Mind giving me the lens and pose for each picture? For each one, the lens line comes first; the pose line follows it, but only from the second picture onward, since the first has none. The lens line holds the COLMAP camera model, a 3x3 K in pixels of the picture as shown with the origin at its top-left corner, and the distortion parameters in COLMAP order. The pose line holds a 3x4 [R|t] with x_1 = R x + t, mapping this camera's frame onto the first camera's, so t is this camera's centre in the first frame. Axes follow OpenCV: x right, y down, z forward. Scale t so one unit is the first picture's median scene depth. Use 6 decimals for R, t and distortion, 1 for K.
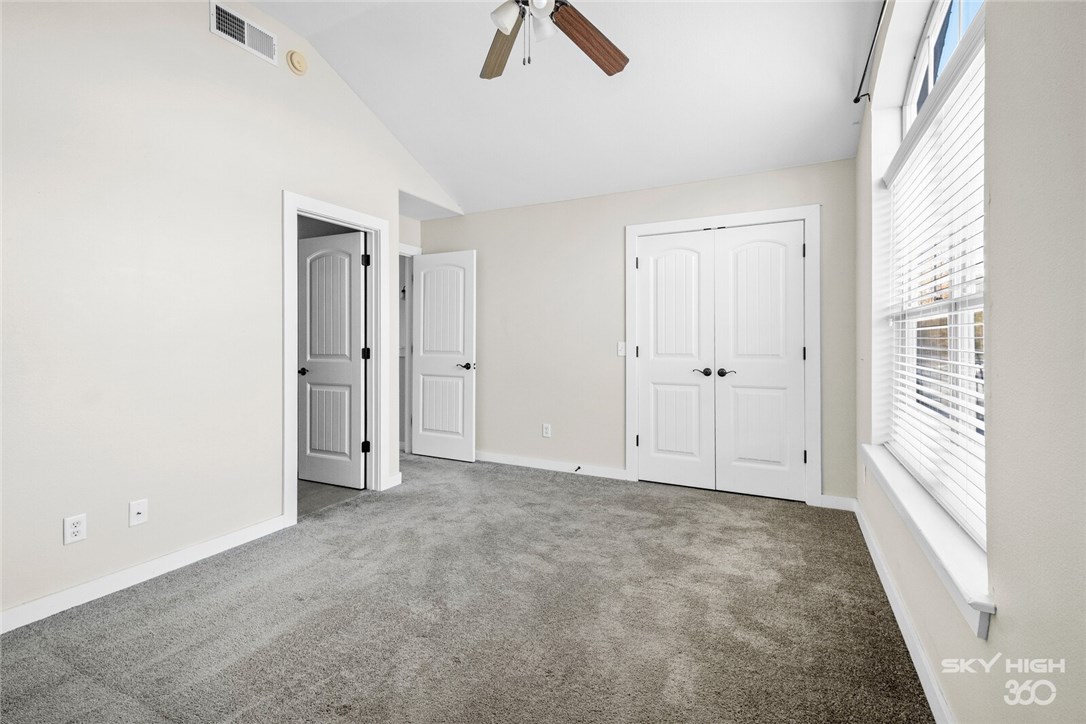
lens RADIAL K [[474.1, 0, 544.8], [0, 474.1, 349.6], [0, 0, 1]] dist [0.010543, -0.000520]
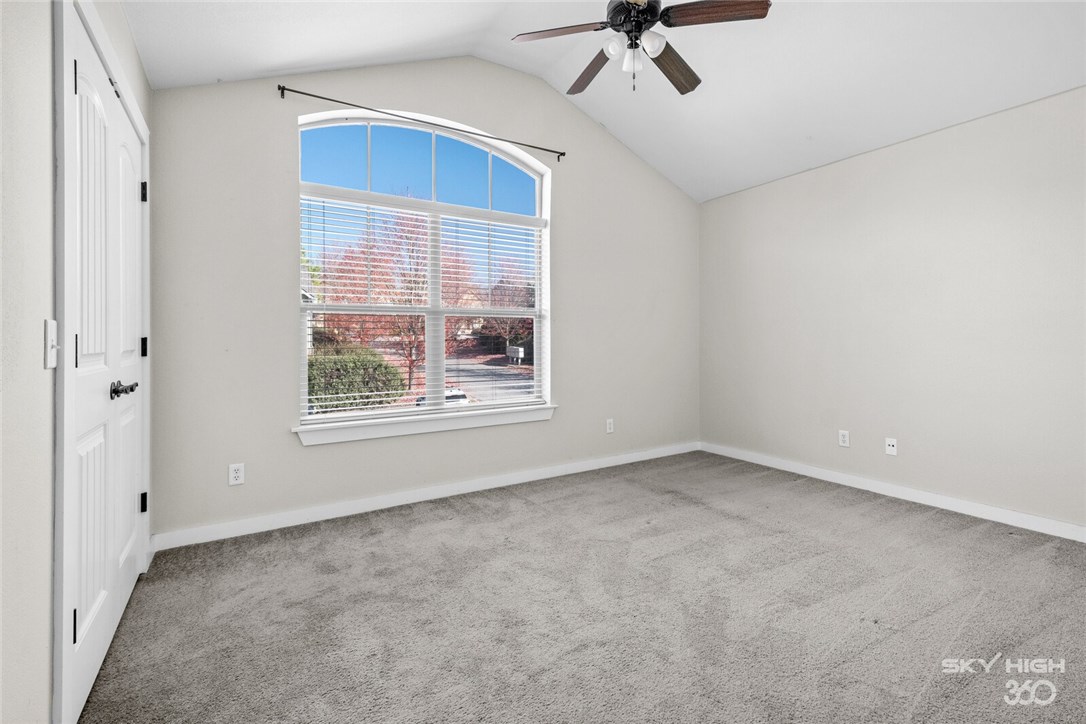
lens RADIAL K [[474.1, 0, 544.8], [0, 474.1, 349.6], [0, 0, 1]] dist [0.010543, -0.000520]
pose [[-0.849587, -0.013067, 0.527287, -0.324552], [-0.001116, 0.999735, 0.022977, -0.007884], [-0.527448, 0.018932, -0.849377, 1.436950]]
